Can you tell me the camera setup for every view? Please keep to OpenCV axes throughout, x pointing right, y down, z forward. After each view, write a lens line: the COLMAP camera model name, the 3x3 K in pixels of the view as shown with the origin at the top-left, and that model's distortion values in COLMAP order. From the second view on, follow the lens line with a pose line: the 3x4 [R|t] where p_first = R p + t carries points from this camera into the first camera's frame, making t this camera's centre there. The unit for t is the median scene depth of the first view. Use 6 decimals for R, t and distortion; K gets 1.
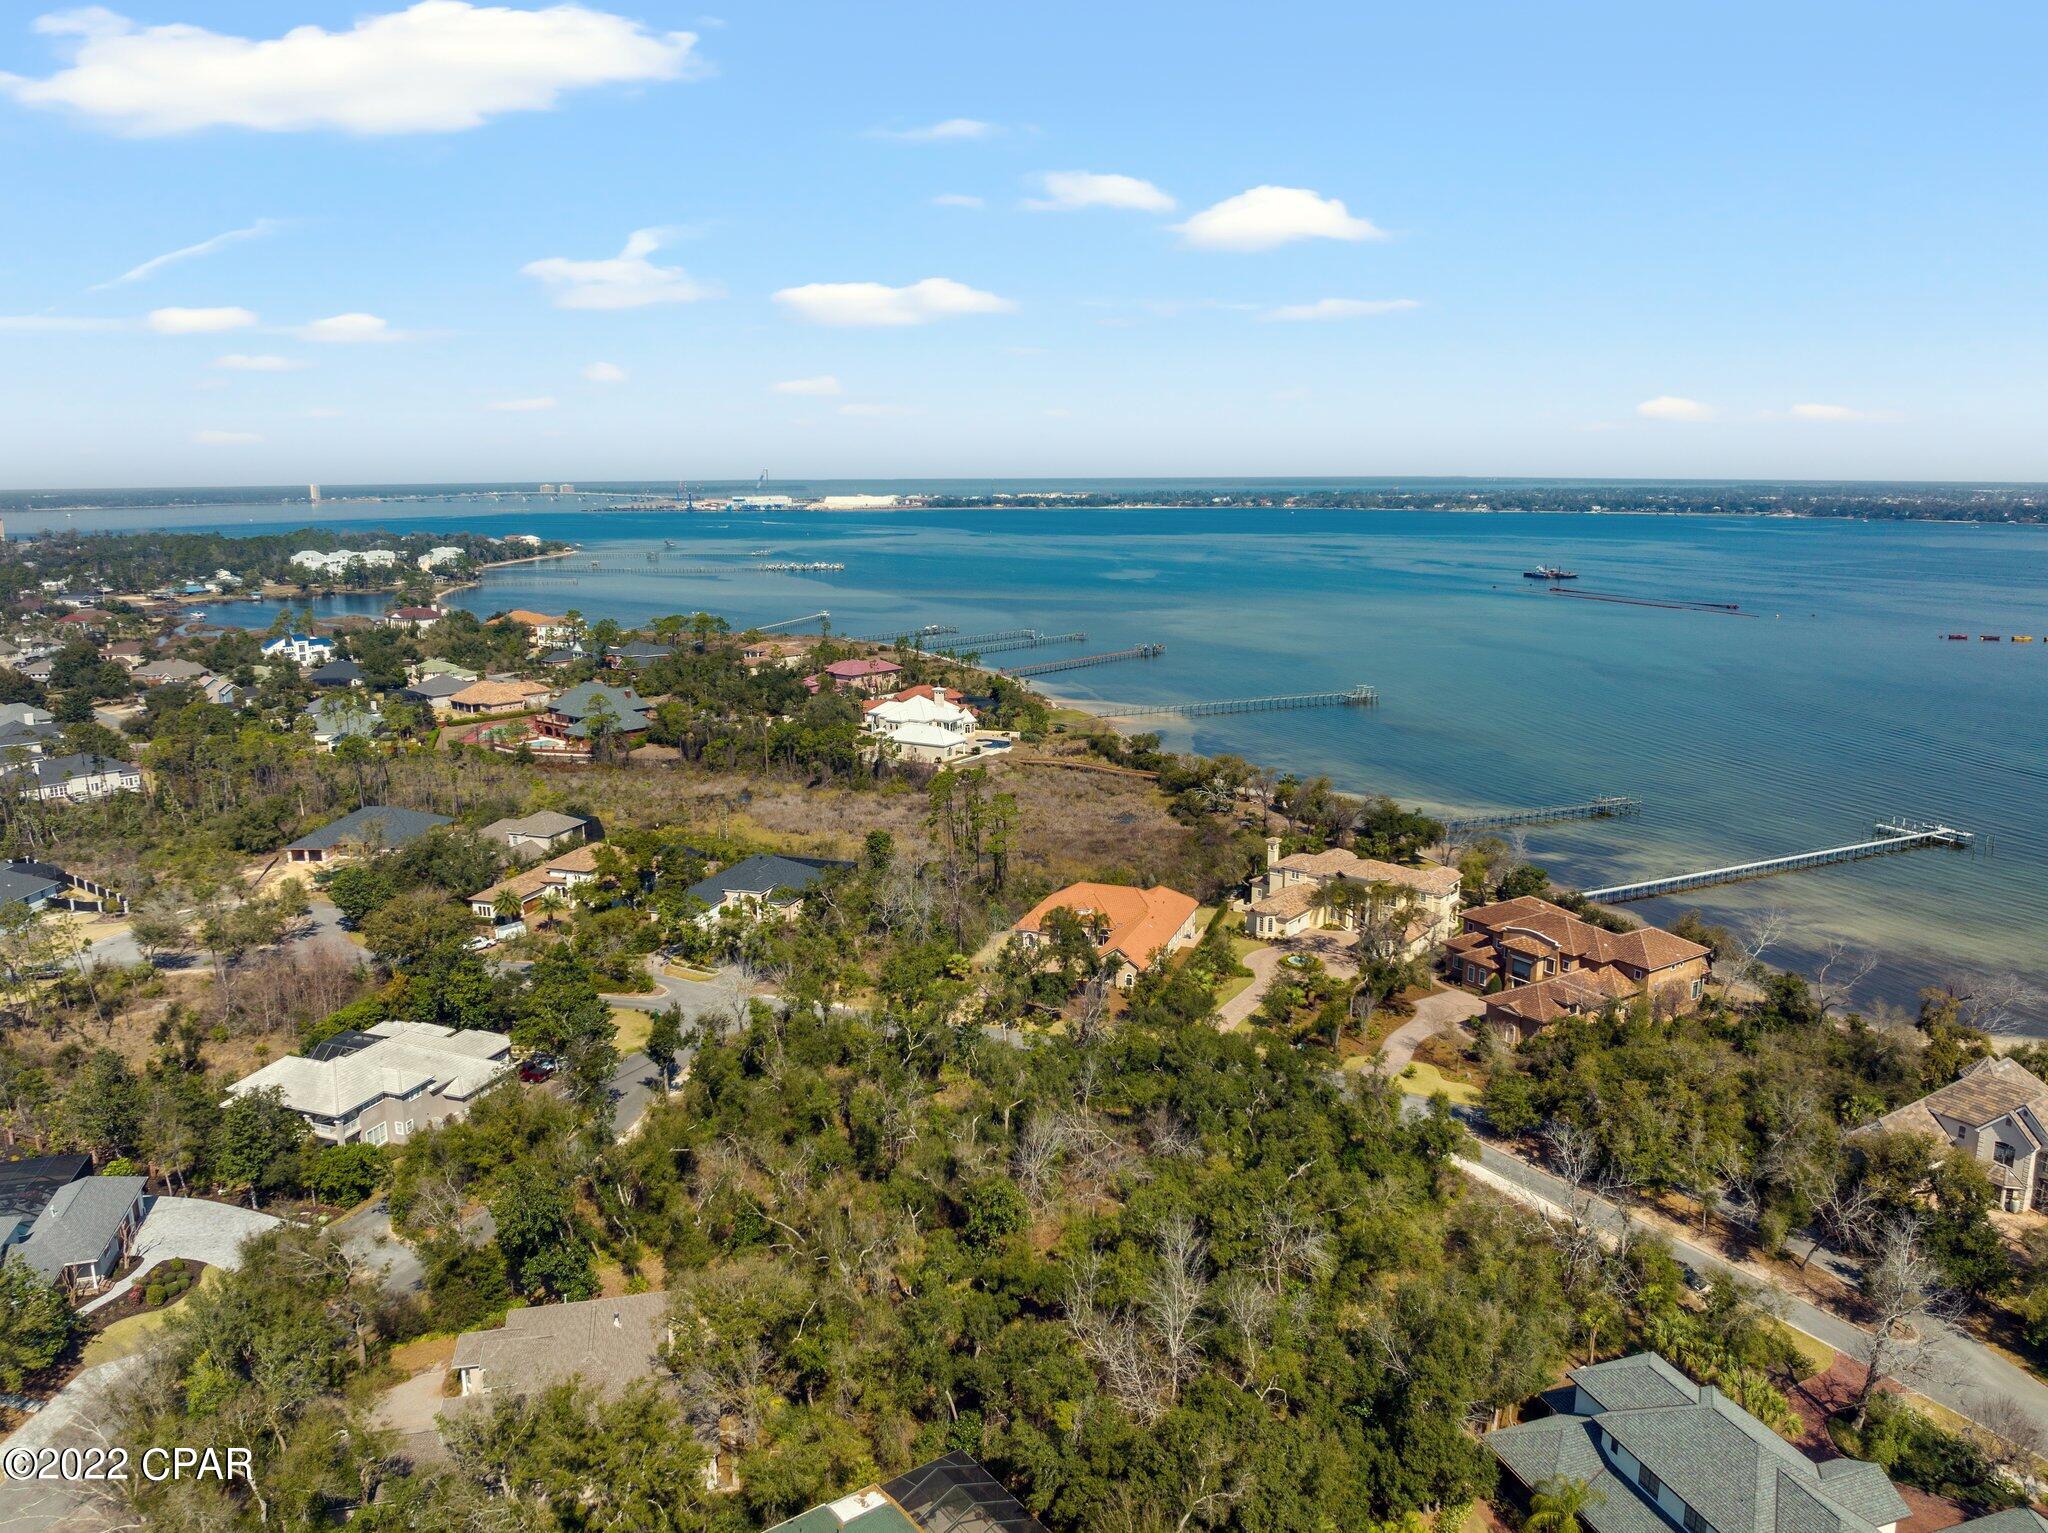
lens RADIAL K [[1454.4, 0, 1020.7], [0, 1454.4, 765.6], [0, 0, 1]] dist [-0.039196, -0.000776]
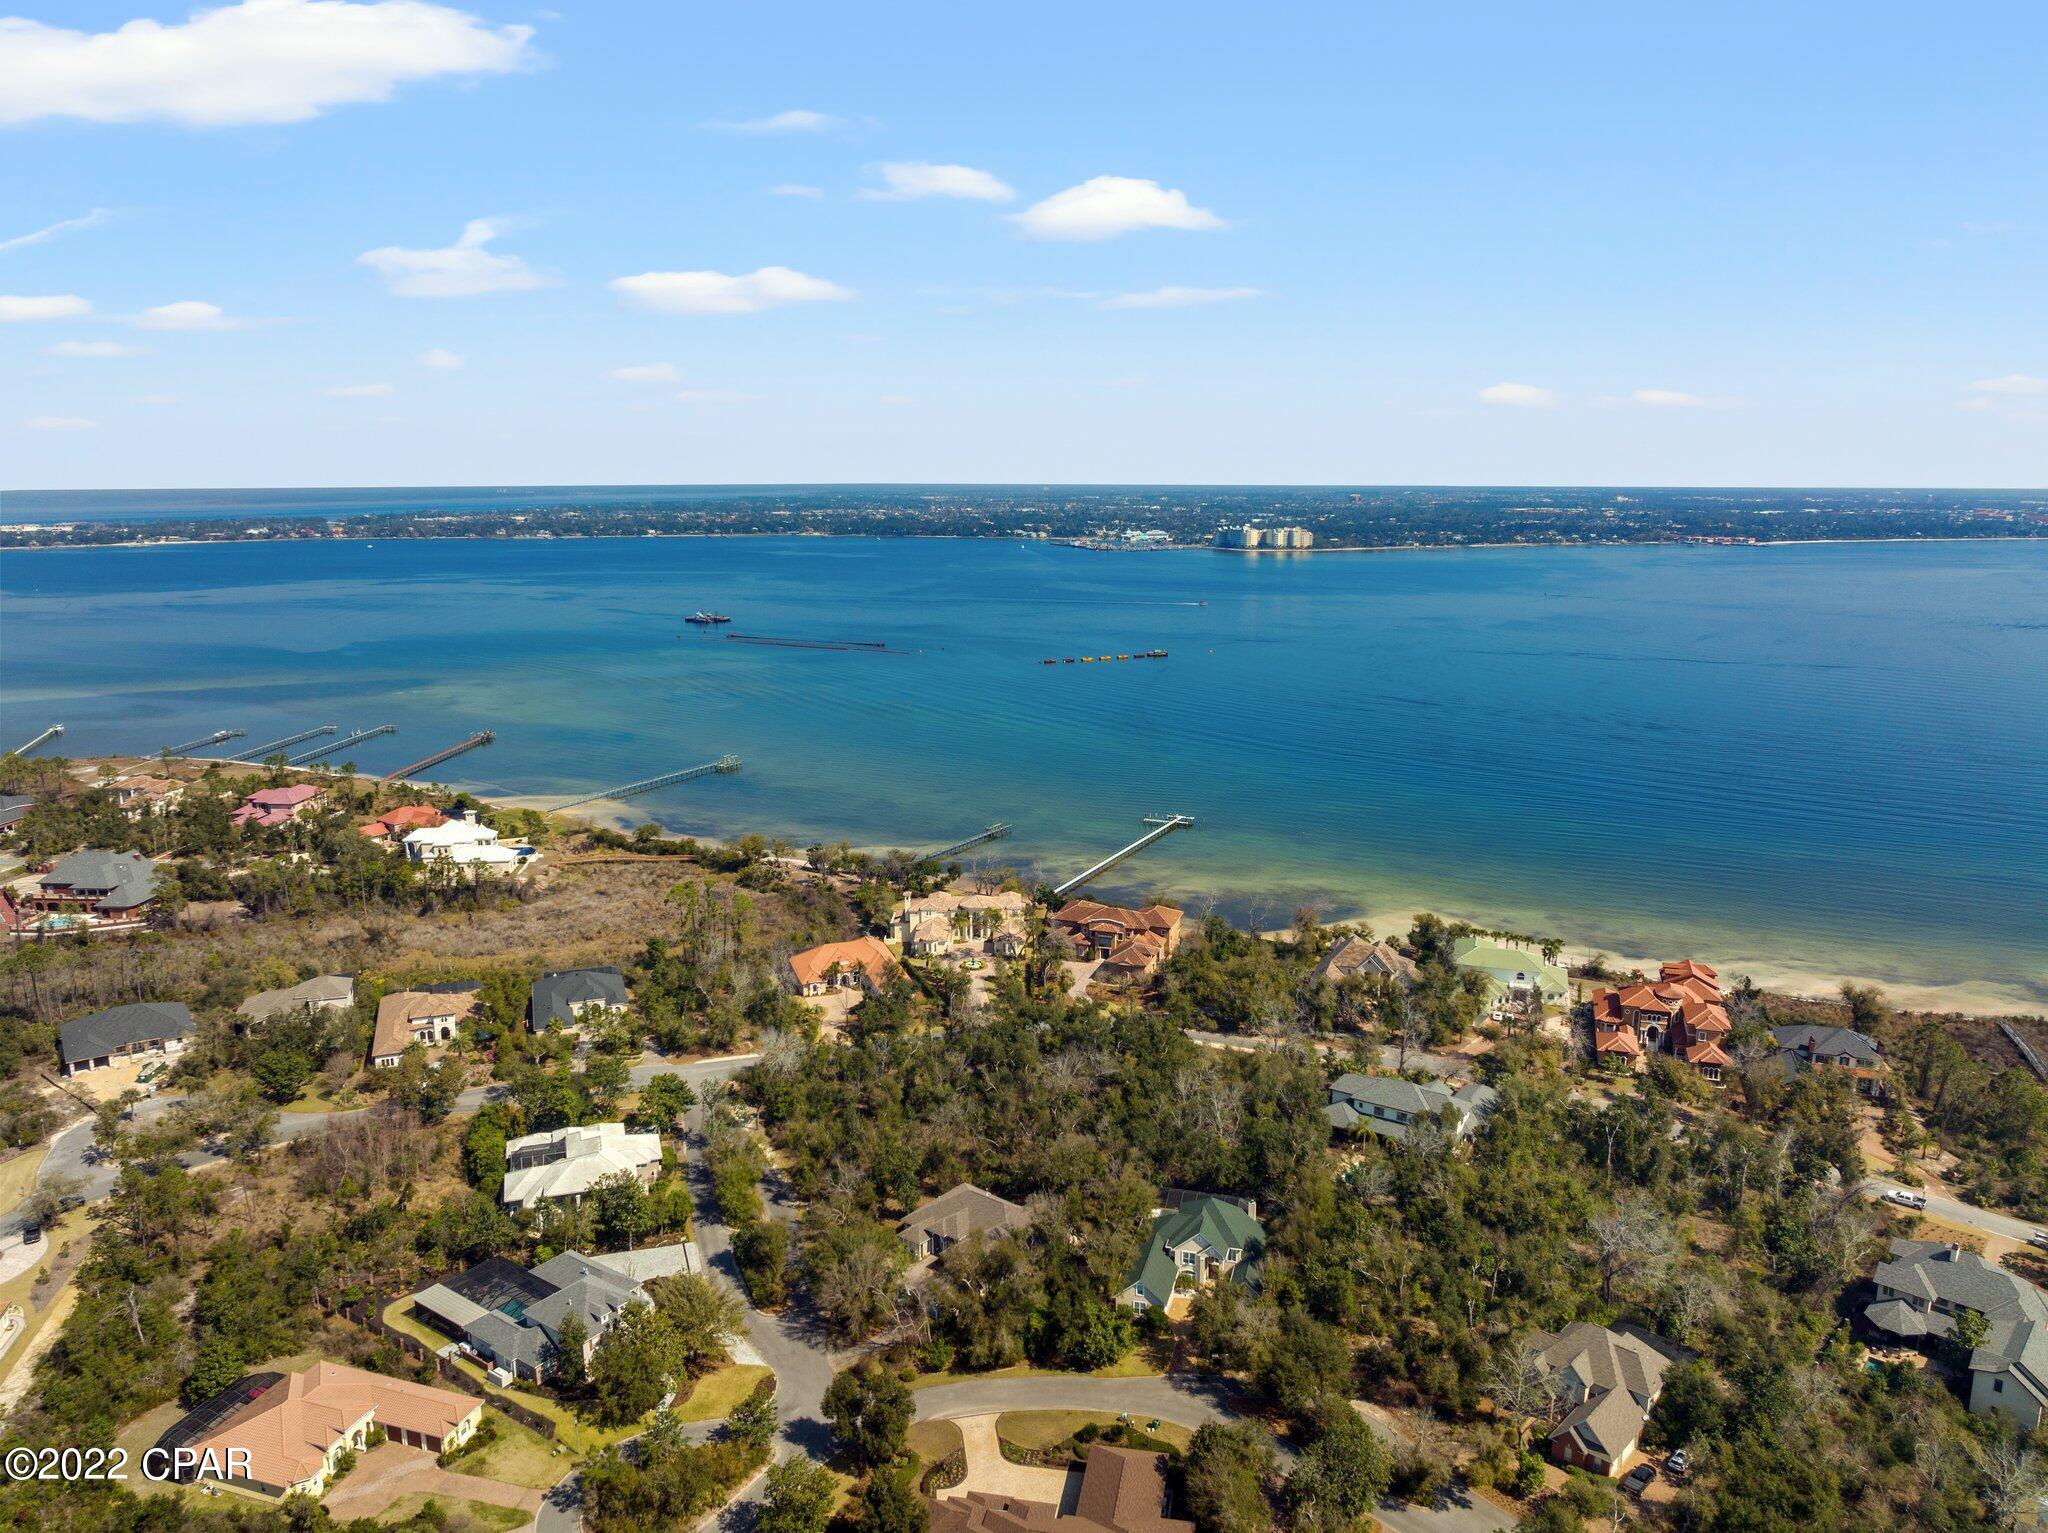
lens RADIAL K [[1472.7, 0, 1035.5], [0, 1472.7, 762.2], [0, 0, 1]] dist [-0.034006, 0.006382]
pose [[0.778557, -0.119575, 0.616077, -0.611971], [0.121324, 0.991839, 0.039186, -0.121125], [-0.615735, 0.044236, 0.786710, -0.290642]]
